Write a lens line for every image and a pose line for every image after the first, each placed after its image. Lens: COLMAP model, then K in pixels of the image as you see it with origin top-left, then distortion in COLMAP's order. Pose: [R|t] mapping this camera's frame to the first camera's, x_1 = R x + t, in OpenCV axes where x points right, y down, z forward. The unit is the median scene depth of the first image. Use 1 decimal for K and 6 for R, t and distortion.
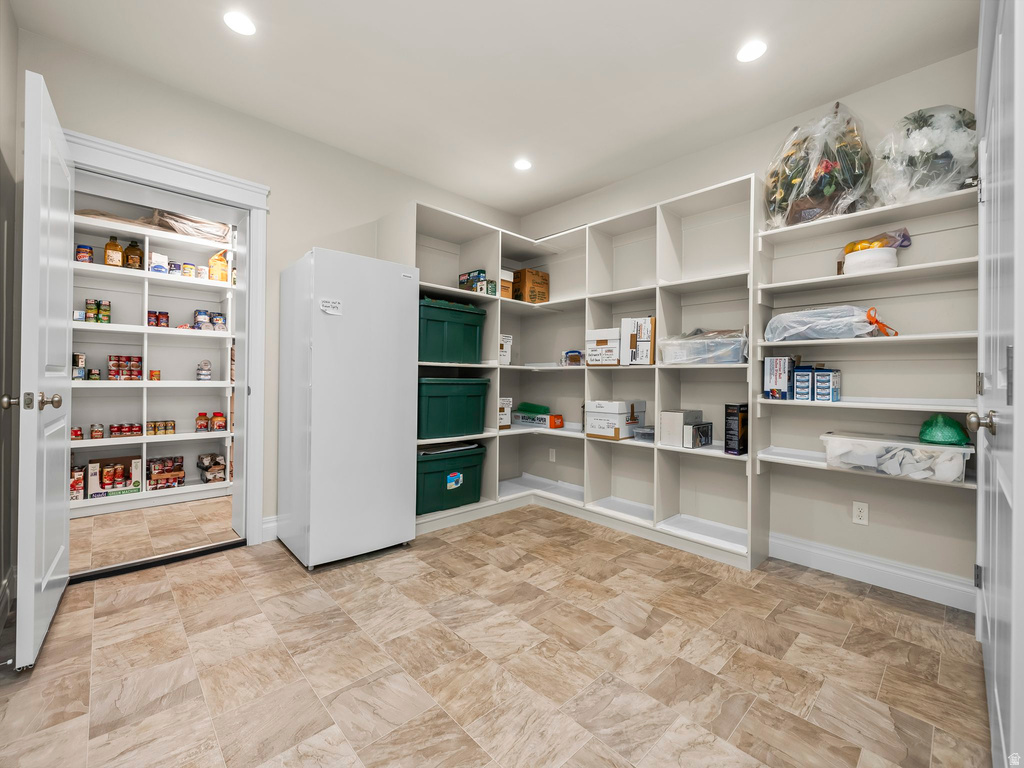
lens RADIAL K [[431.4, 0, 513.8], [0, 431.4, 380.2], [0, 0, 1]] dist [0.002164, -0.000080]
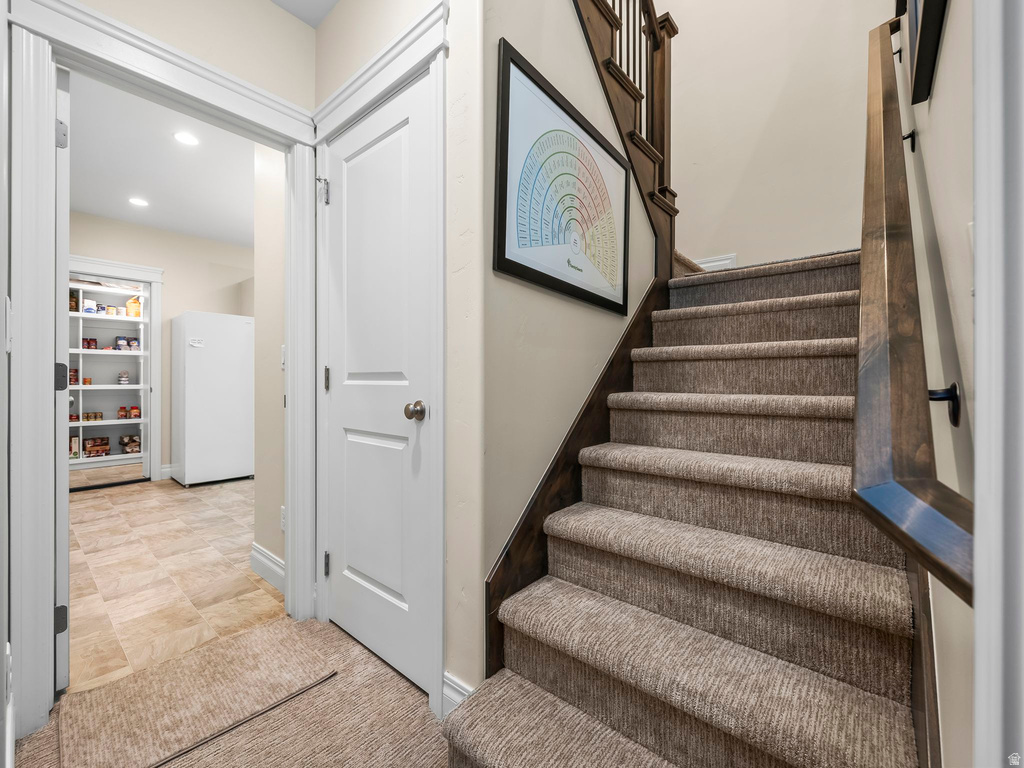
lens RADIAL K [[431.4, 0, 510.6], [0, 431.4, 382.8], [0, 0, 1]] dist [0.002164, -0.000080]
pose [[0.994862, -0.012916, 0.100417, 0.469581], [0.013077, 0.999914, -0.000945, 0.013791], [-0.100396, 0.002253, 0.994945, -0.627607]]
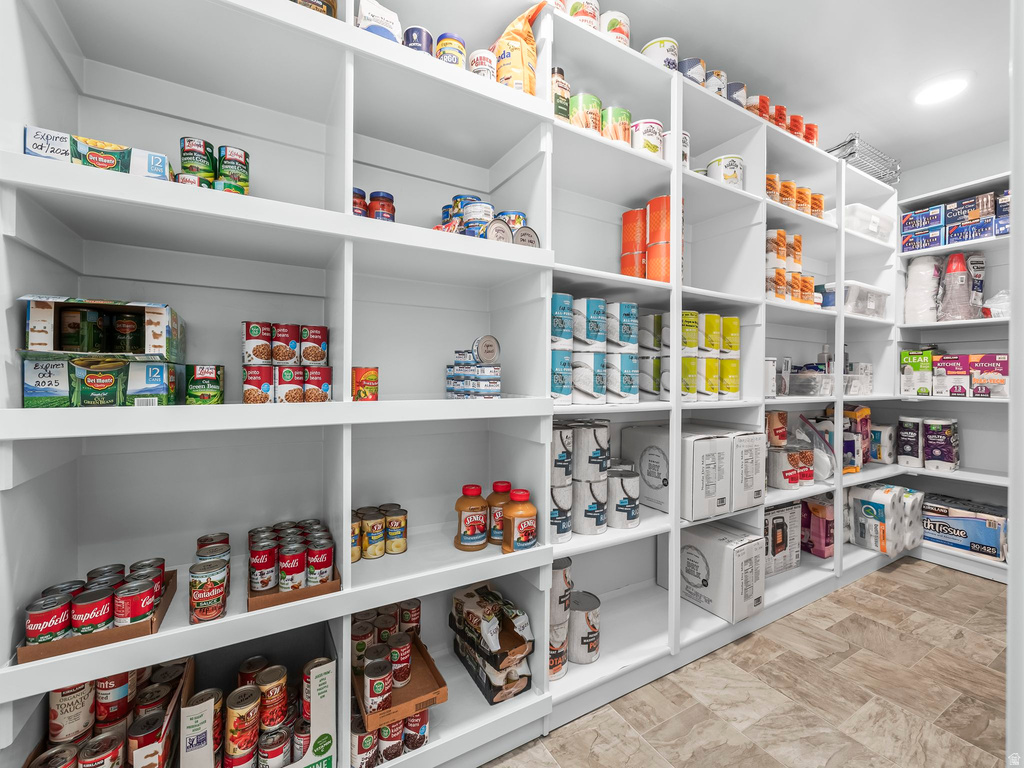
lens RADIAL K [[431.4, 0, 511.2], [0, 431.4, 378.7], [0, 0, 1]] dist [0.002164, -0.000080]
pose [[0.973161, -0.002221, -0.230116, -0.650839], [0.003332, 0.999985, 0.004440, -0.015400], [0.230102, -0.005088, 0.973153, 0.711731]]
